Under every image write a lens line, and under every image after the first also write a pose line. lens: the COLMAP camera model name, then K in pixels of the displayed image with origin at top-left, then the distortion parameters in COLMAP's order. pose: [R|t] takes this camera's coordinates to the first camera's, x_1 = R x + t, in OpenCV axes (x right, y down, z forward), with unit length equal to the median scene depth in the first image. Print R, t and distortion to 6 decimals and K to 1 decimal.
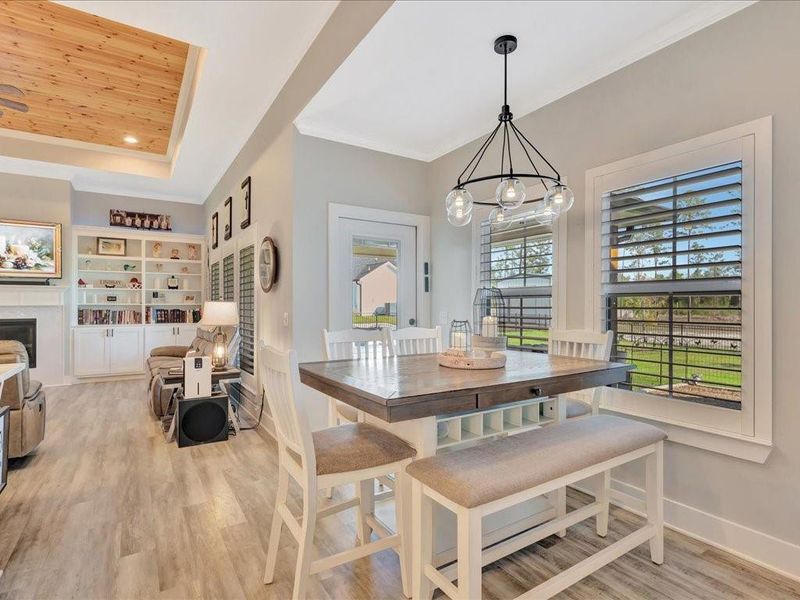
lens RADIAL K [[420.4, 0, 391.8], [0, 420.4, 305.5], [0, 0, 1]] dist [0.001169, -0.000182]
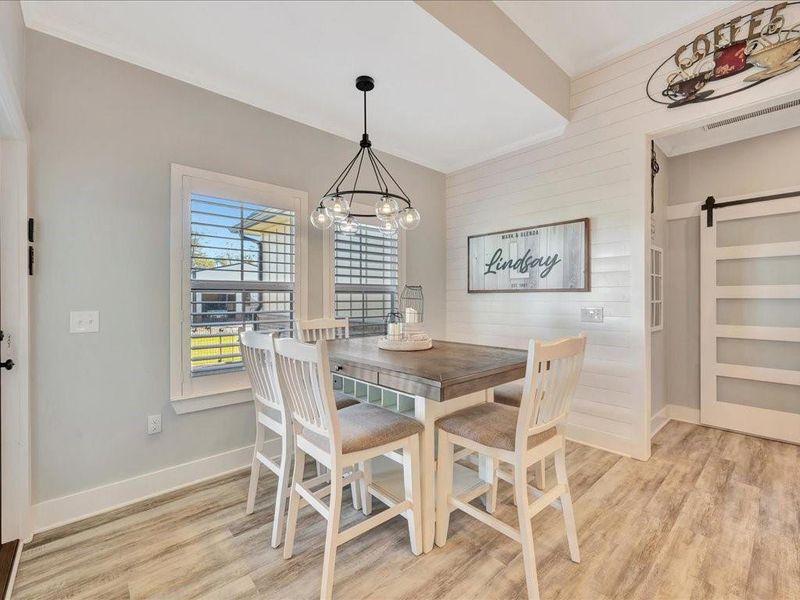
lens RADIAL K [[352.0, 0, 400.6], [0, 352.0, 303.2], [0, 0, 1]] dist [-0.002882, -0.000203]
pose [[-0.158160, -0.011533, 0.987346, -0.248288], [0.002585, 0.999924, 0.012094, -0.000484], [-0.987410, 0.004465, -0.158118, 0.357920]]
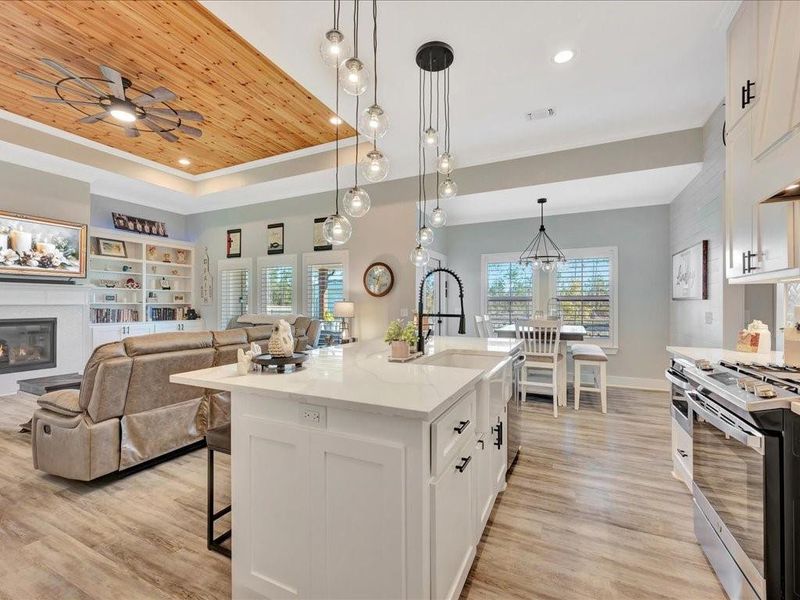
lens RADIAL K [[352.0, 0, 400.6], [0, 352.0, 303.2], [0, 0, 1]] dist [-0.002882, -0.000203]
pose [[0.852946, 0.002094, 0.521994, -0.516423], [-0.000484, 0.999995, -0.003219, -0.001119], [-0.521998, 0.002493, 0.852943, -0.116015]]
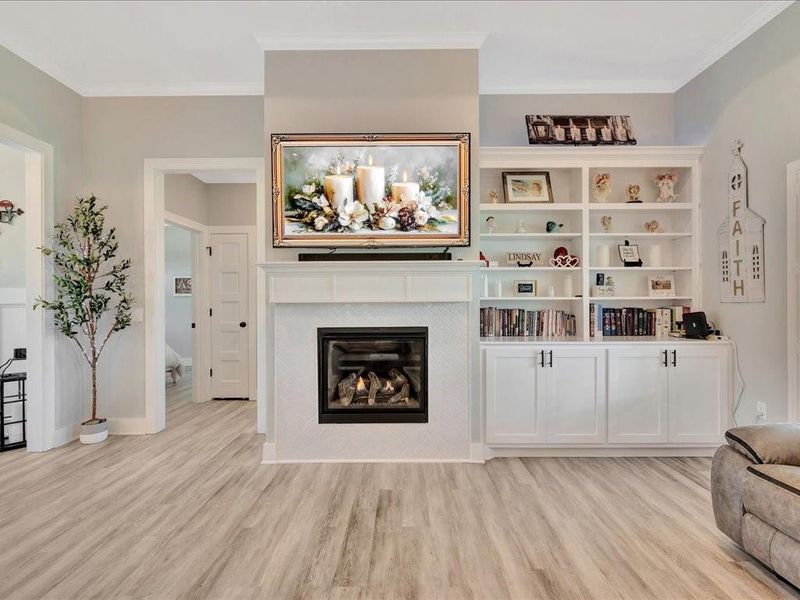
lens RADIAL K [[399.9, 0, 396.8], [0, 399.9, 302.9], [0, 0, 1]] dist [-0.003602, -0.000289]
pose [[0.838350, -0.001421, -0.545130, -0.538320], [0.004767, 0.999977, 0.004725, -0.000952], [0.545111, -0.006560, 0.838338, 0.502965]]
